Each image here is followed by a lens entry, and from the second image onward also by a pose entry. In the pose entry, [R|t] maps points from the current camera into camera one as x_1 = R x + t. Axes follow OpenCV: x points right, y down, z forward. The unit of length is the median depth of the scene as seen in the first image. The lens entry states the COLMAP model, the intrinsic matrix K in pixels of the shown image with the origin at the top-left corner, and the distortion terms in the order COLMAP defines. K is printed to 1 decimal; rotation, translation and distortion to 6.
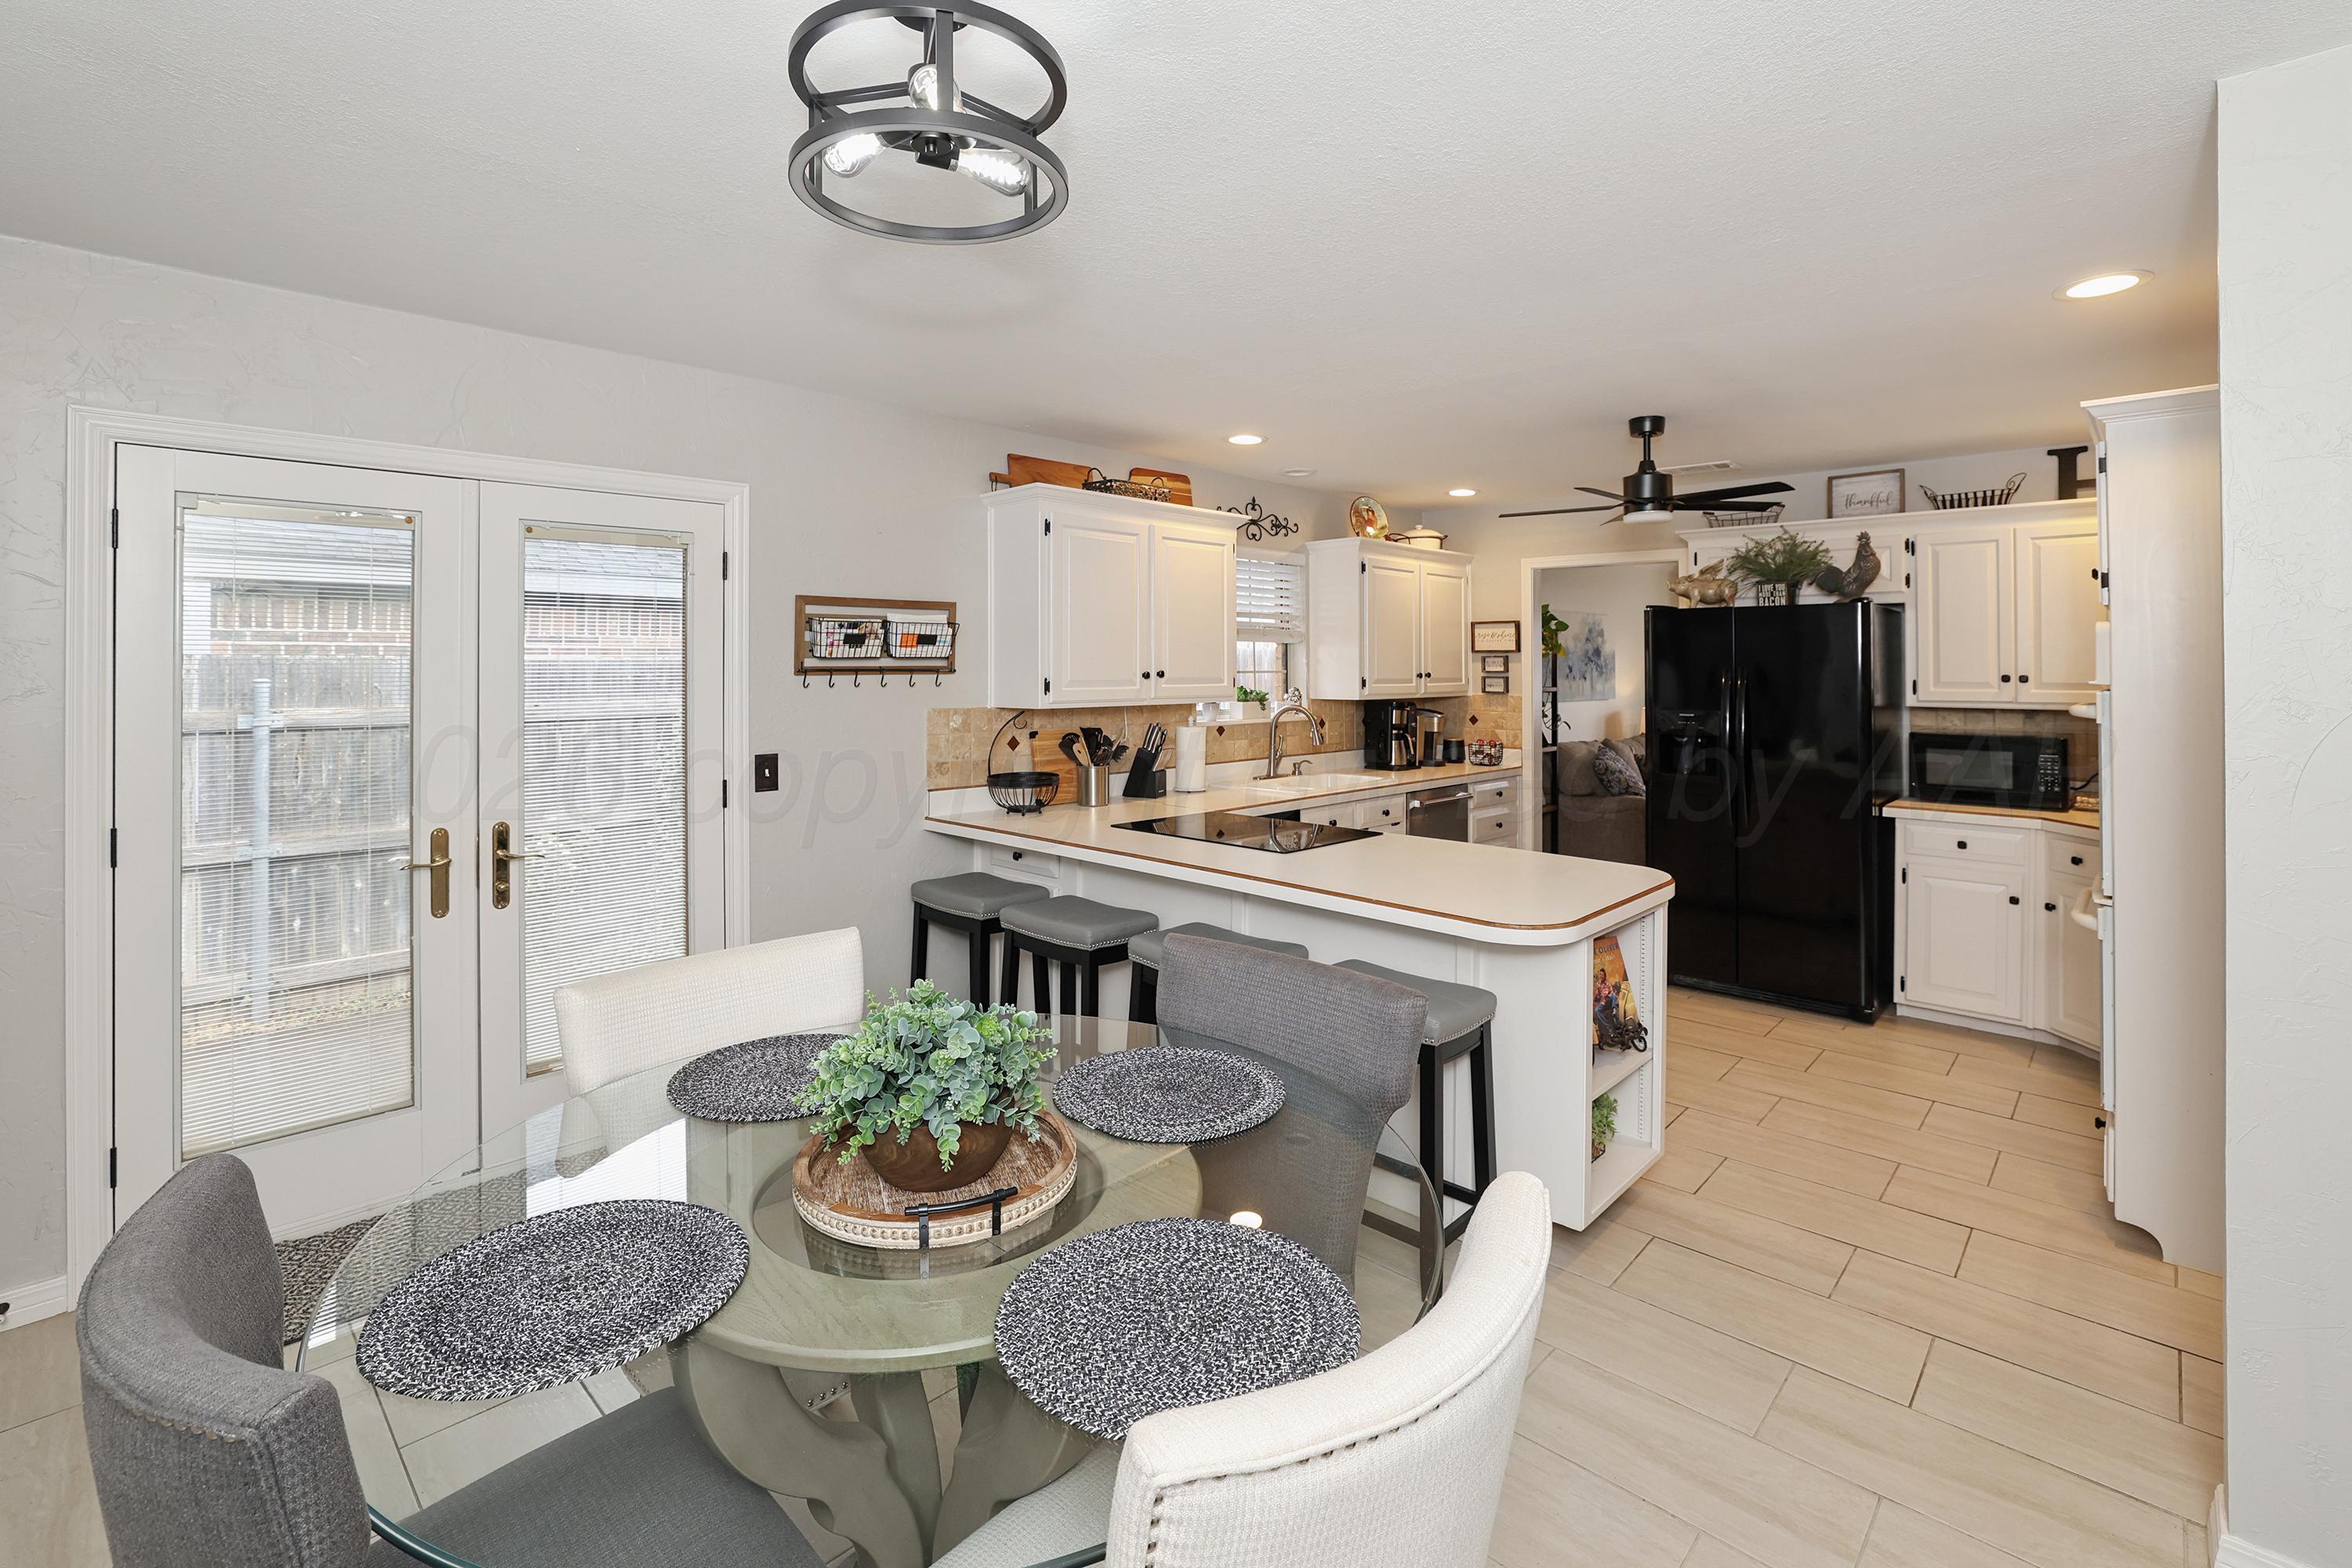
lens RADIAL K [[1053.6, 0, 1159.4], [0, 1053.6, 644.9], [0, 0, 1]] dist [-0.034887, 0.009888]
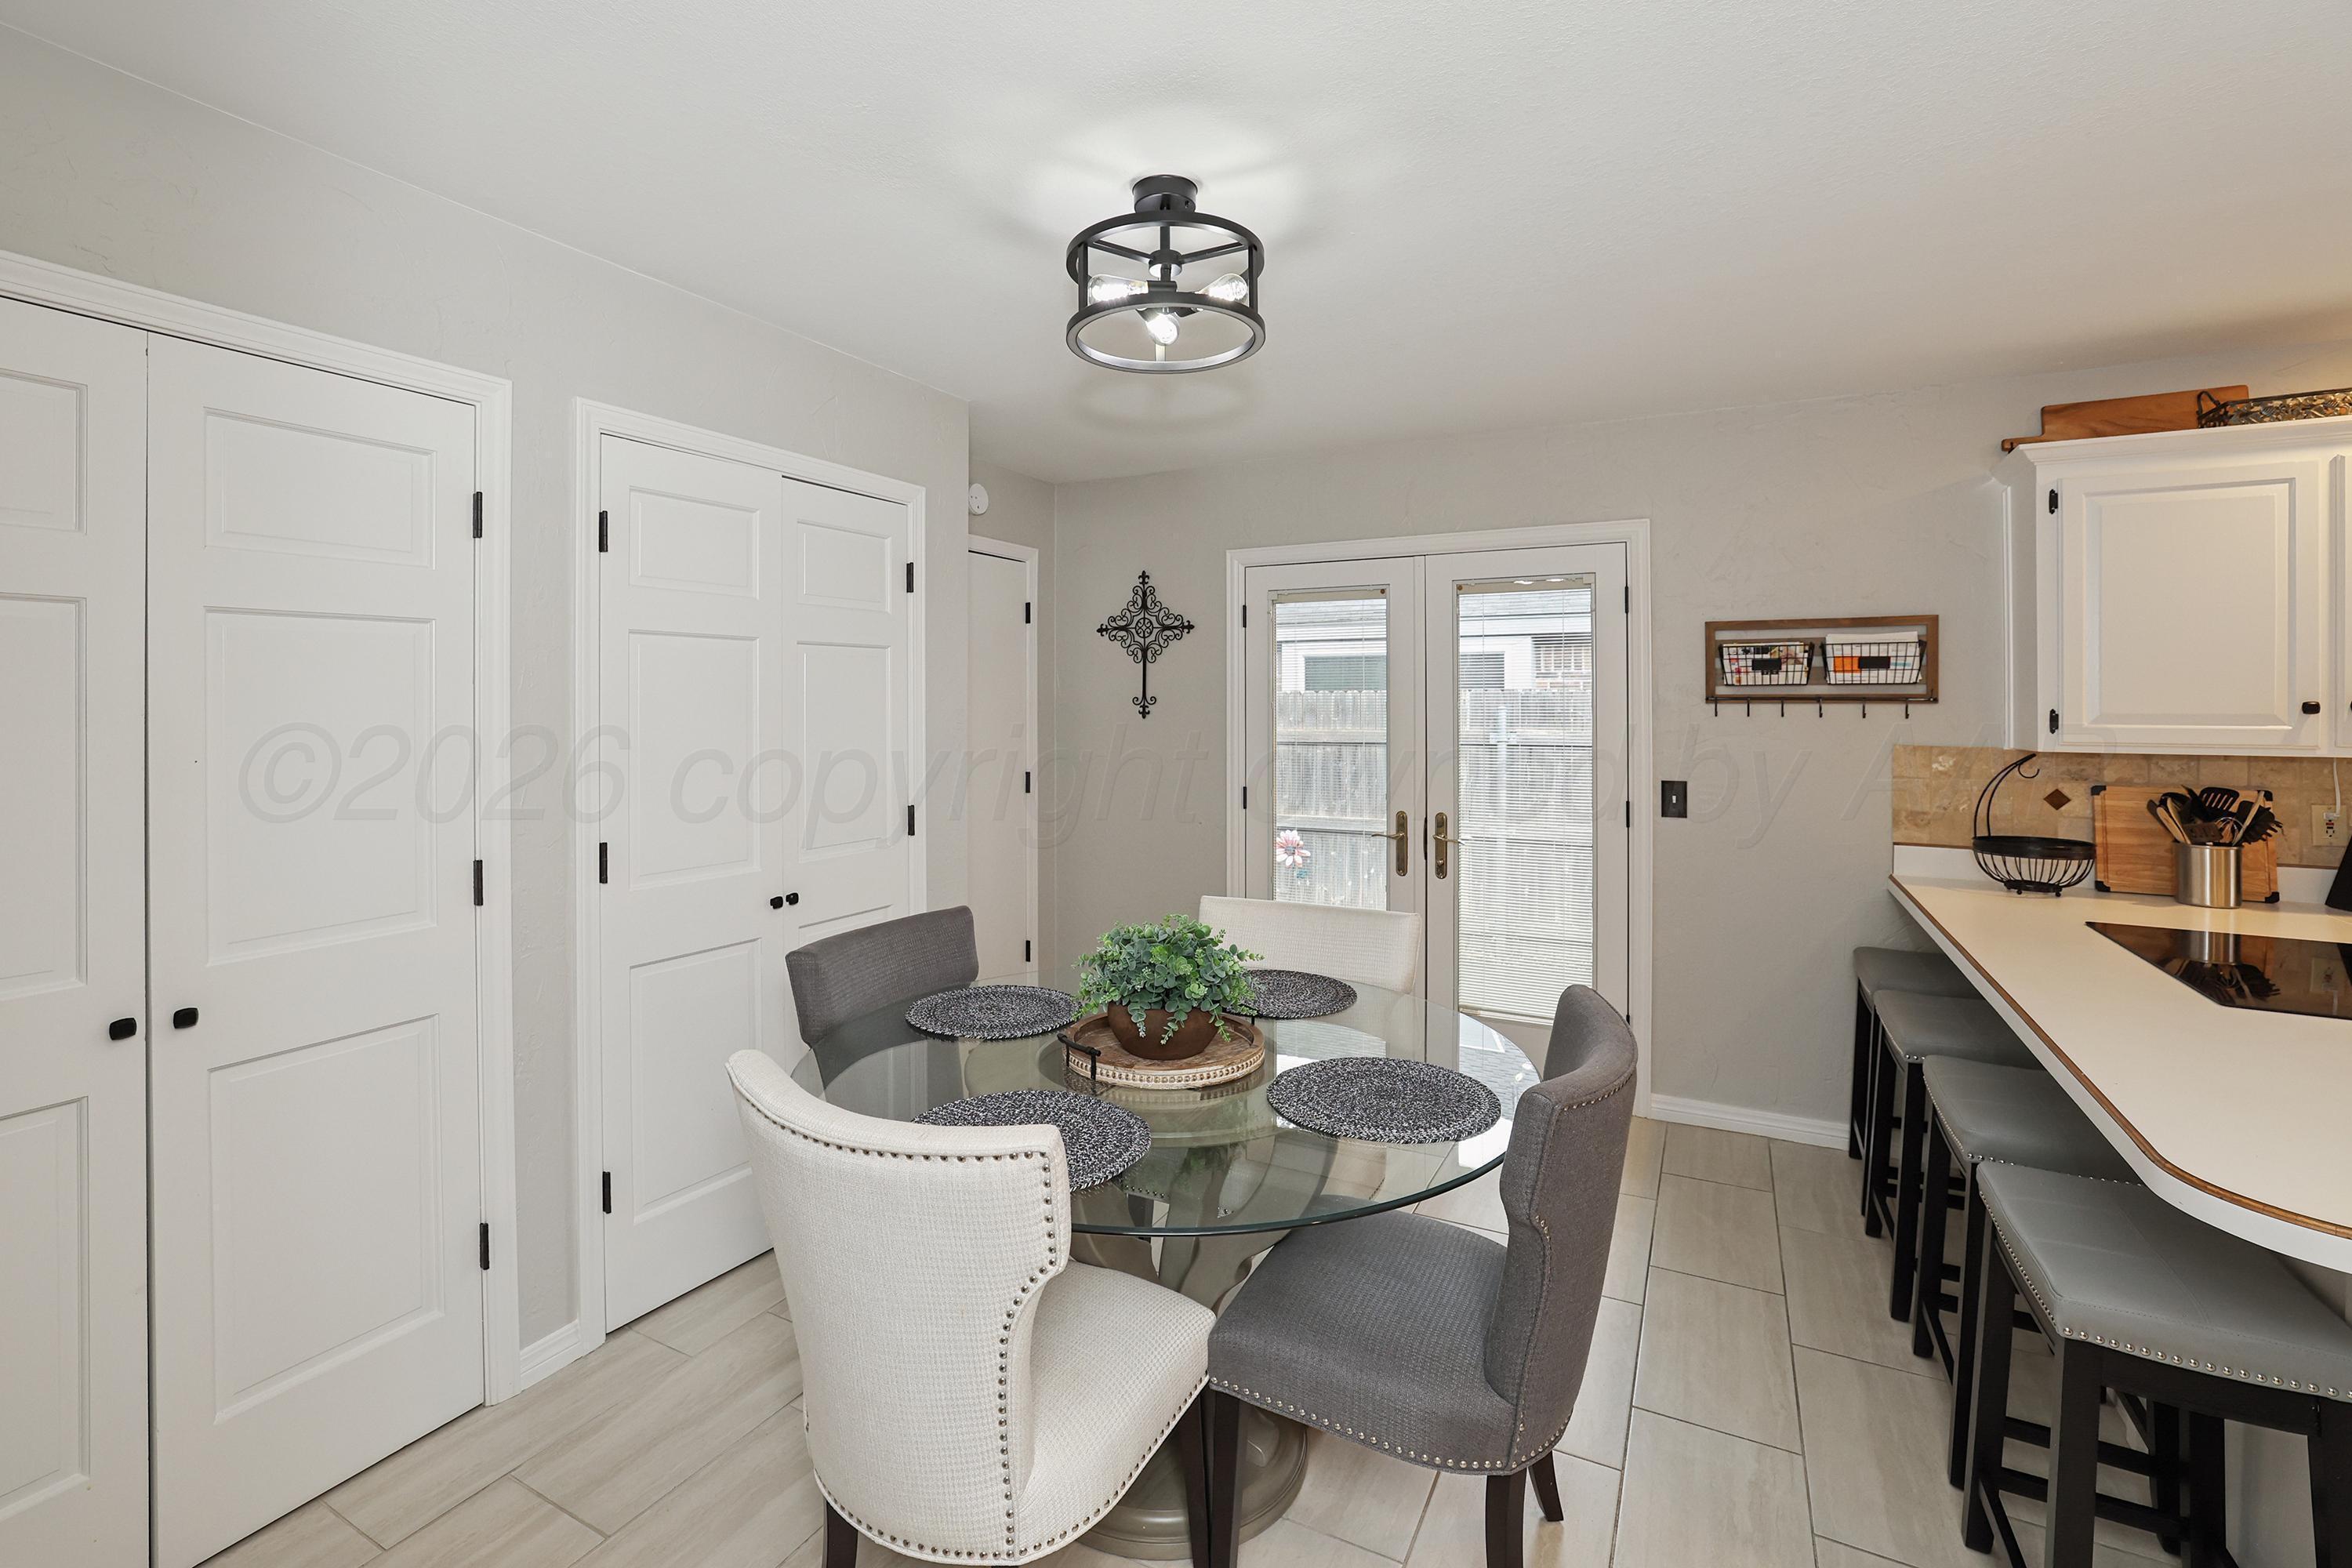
lens RADIAL K [[1053.6, 0, 1180.2], [0, 1053.6, 697.9], [0, 0, 1]] dist [-0.034887, 0.009888]
pose [[0.286732, -0.001515, -0.958010, 0.396170], [0.015490, 0.999875, 0.003054, 0.011594], [0.957886, -0.015715, 0.286720, 0.220950]]
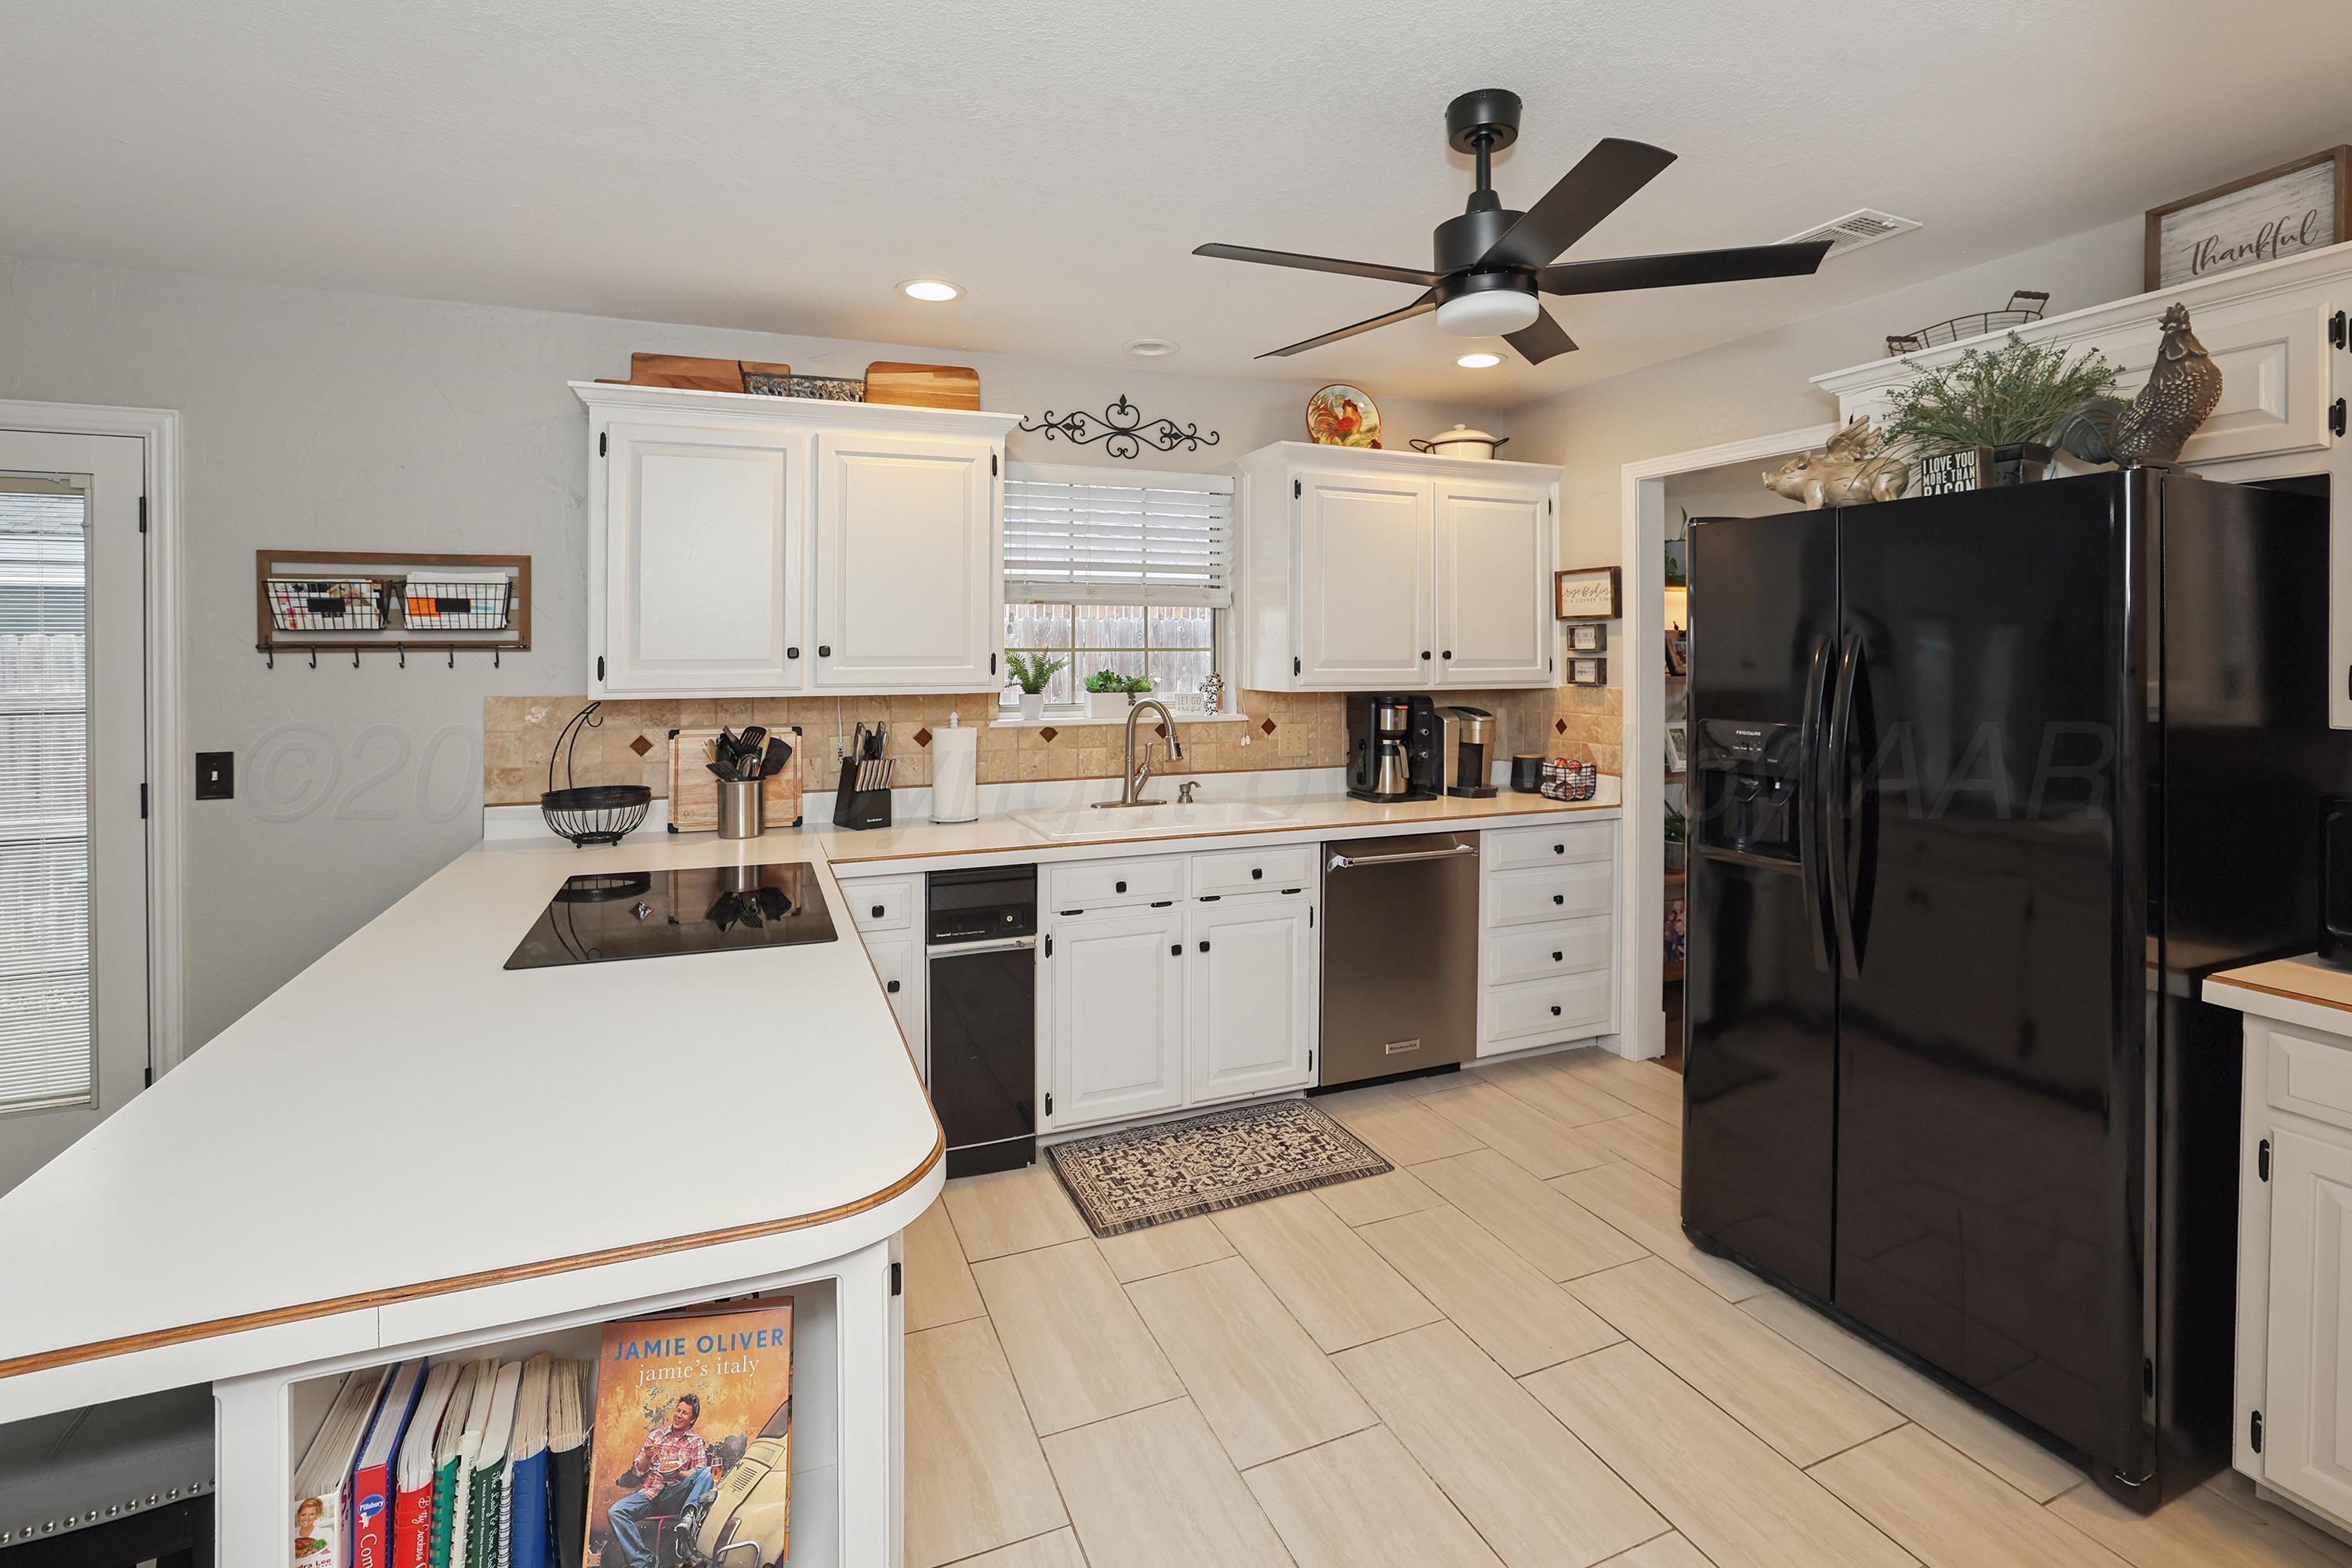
lens RADIAL K [[1053.6, 0, 1167.1], [0, 1053.6, 650.7], [0, 0, 1]] dist [-0.034887, 0.009888]
pose [[0.915362, -0.001152, -0.402631, 0.517405], [0.010156, 0.999744, 0.020230, 0.016661], [0.402505, -0.022607, 0.915139, 0.503160]]
